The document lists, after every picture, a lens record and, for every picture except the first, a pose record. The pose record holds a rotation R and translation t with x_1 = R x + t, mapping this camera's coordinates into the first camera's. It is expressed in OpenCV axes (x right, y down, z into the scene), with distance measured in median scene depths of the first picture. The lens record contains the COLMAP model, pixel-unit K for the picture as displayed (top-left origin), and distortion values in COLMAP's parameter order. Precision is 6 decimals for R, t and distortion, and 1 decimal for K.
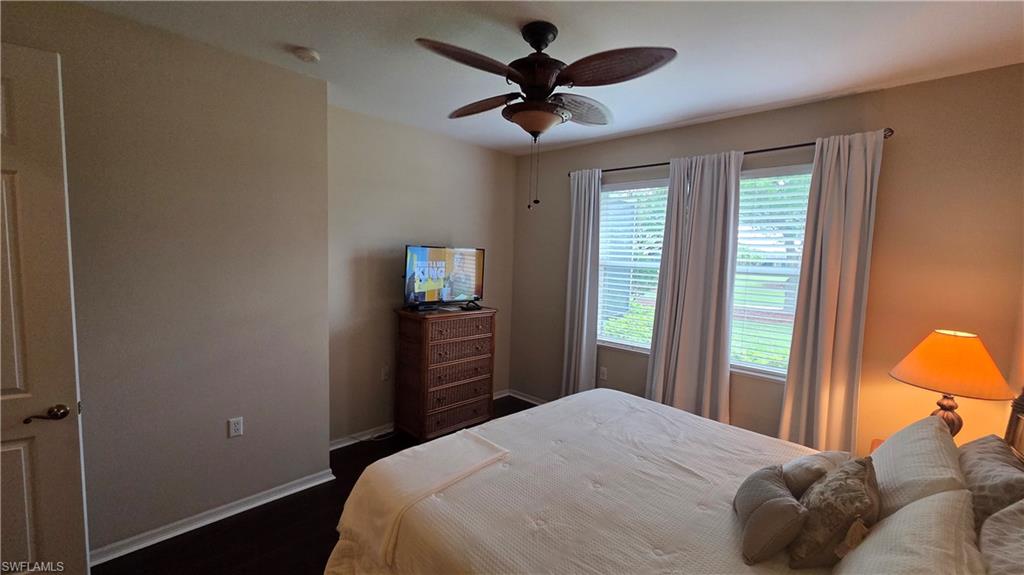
lens RADIAL K [[418.5, 0, 514.7], [0, 418.5, 292.4], [0, 0, 1]] dist [0.004012, 0.000239]
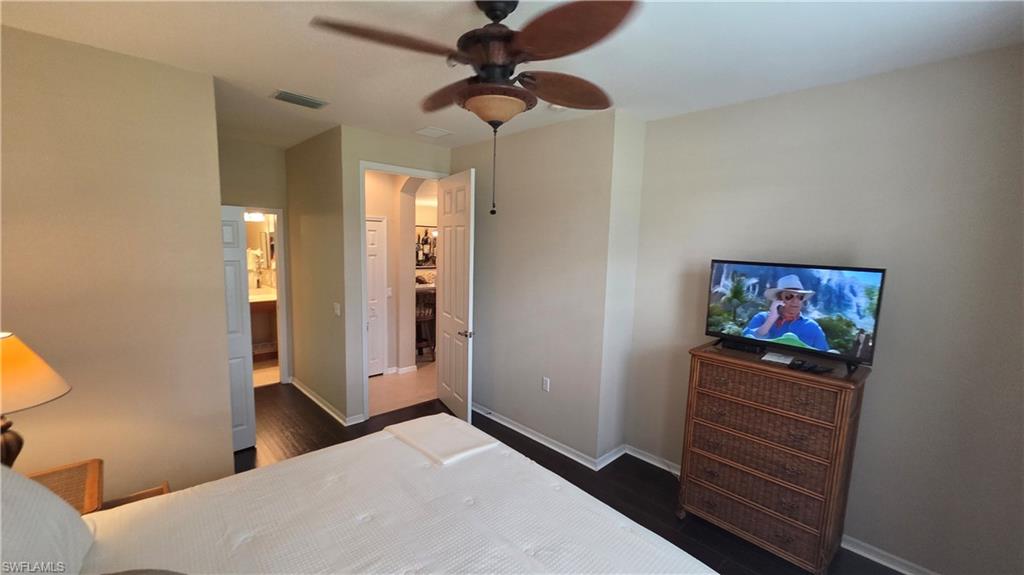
lens RADIAL K [[418.5, 0, 514.7], [0, 418.5, 292.4], [0, 0, 1]] dist [0.004012, 0.000239]
pose [[-0.035682, 0.086722, -0.995593, 0.633540], [-0.120893, 0.988537, 0.090441, -0.090747], [0.992024, 0.123587, -0.024789, 0.770764]]
